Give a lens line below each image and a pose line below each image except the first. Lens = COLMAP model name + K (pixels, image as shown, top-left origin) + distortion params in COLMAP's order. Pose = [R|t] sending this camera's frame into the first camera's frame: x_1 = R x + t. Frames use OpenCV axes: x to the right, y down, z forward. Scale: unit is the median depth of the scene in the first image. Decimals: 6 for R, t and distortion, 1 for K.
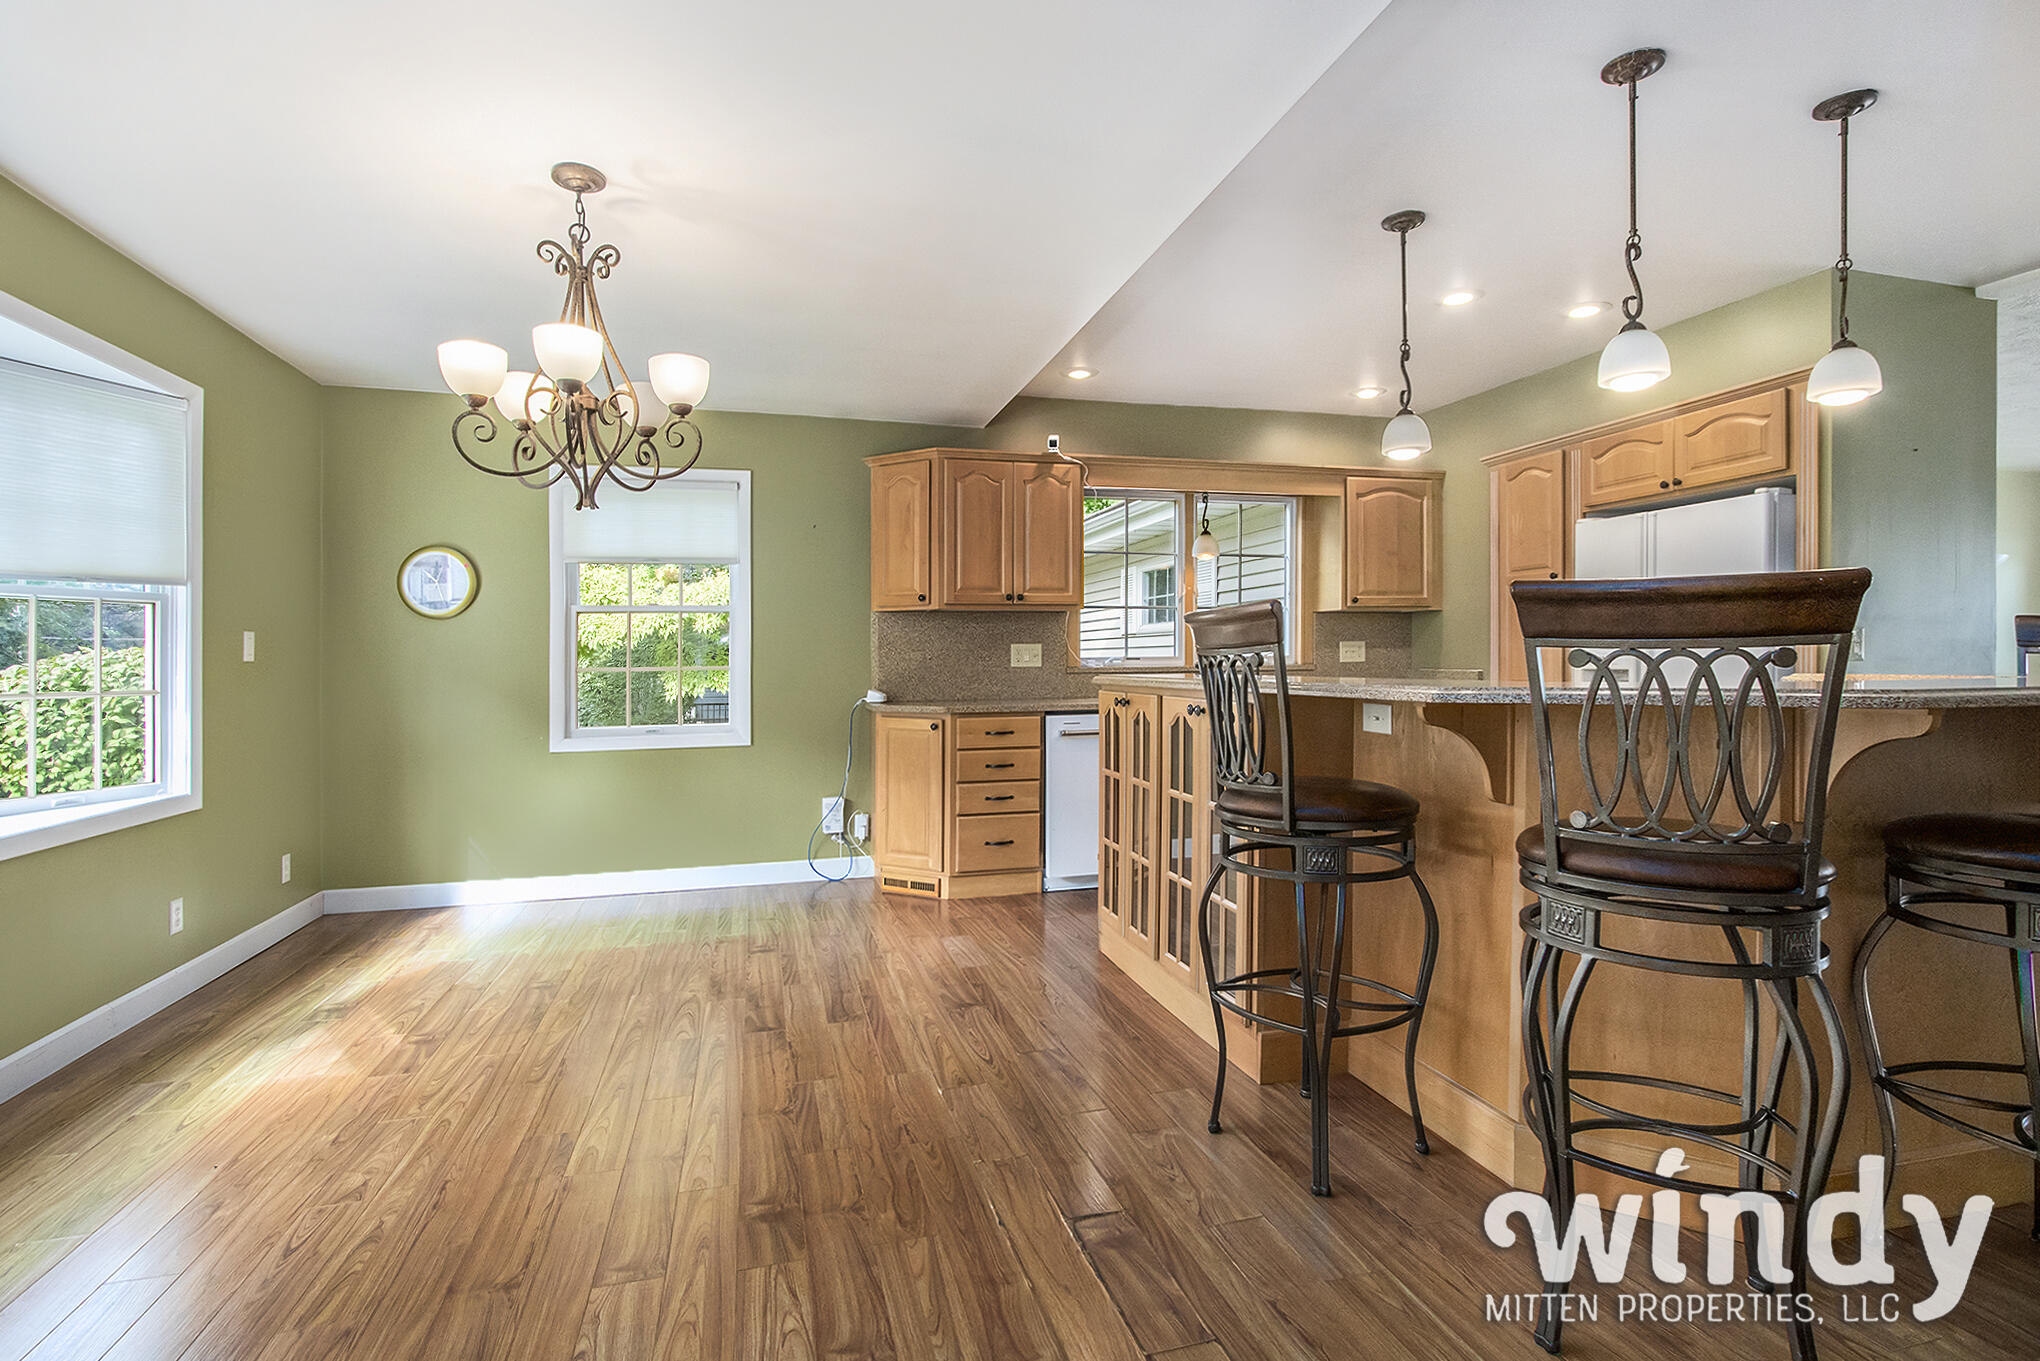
lens RADIAL K [[981.2, 0, 1028.8], [0, 981.2, 674.4], [0, 0, 1]] dist [-0.017465, 0.000374]
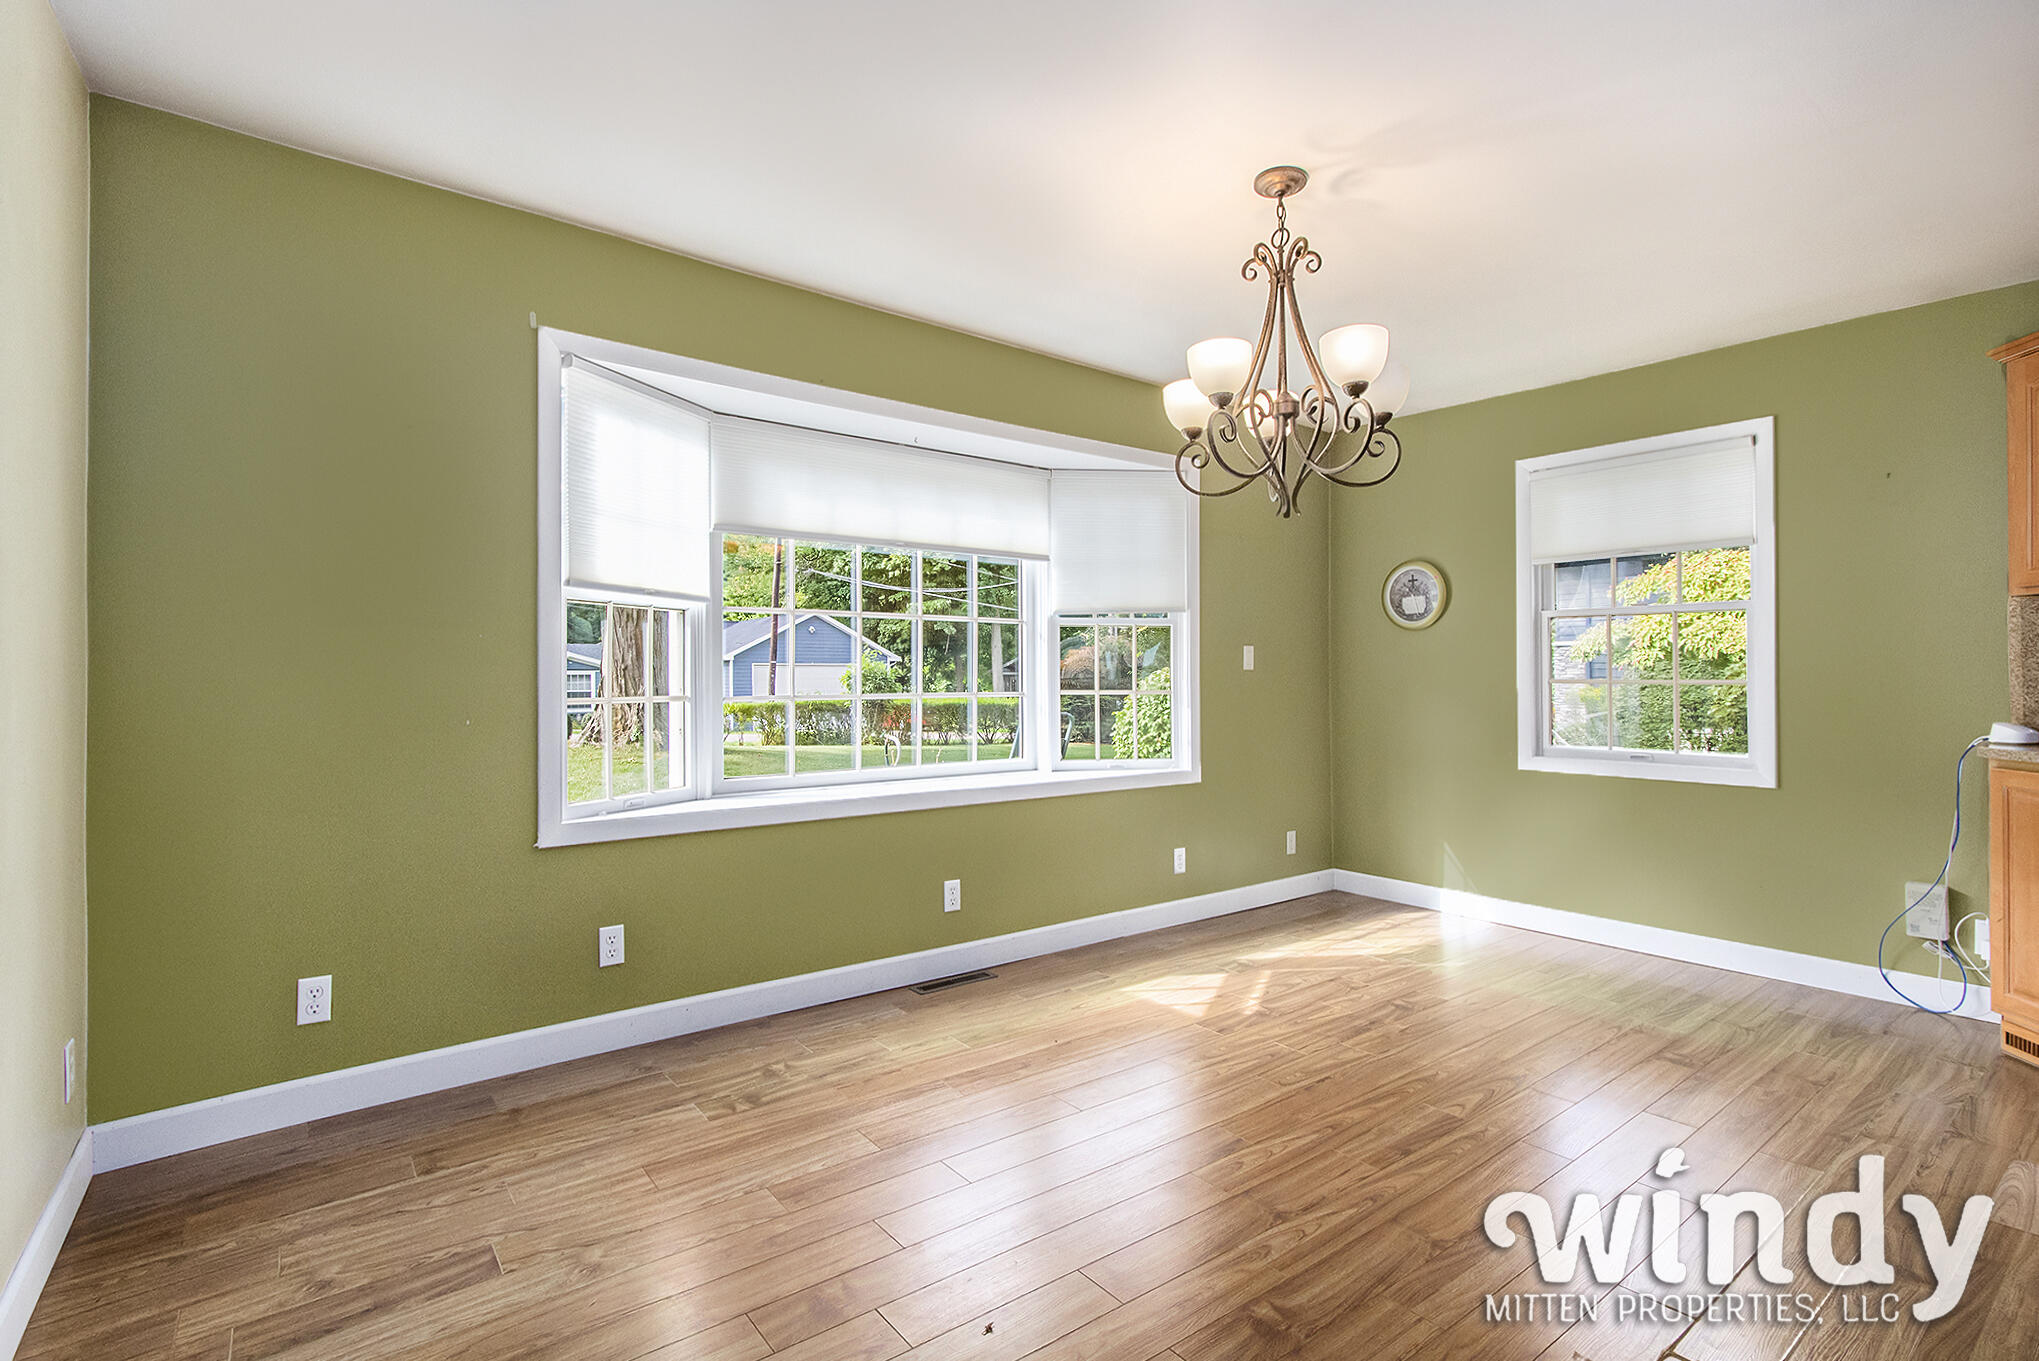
lens RADIAL K [[960.0, 0, 999.3], [0, 960.0, 672.4], [0, 0, 1]] dist [-0.013375, -0.000363]
pose [[0.357725, 0.009012, -0.933784, 0.237471], [-0.021266, 0.999773, 0.001501, -0.004836], [0.933585, 0.019321, 0.357835, 0.270335]]
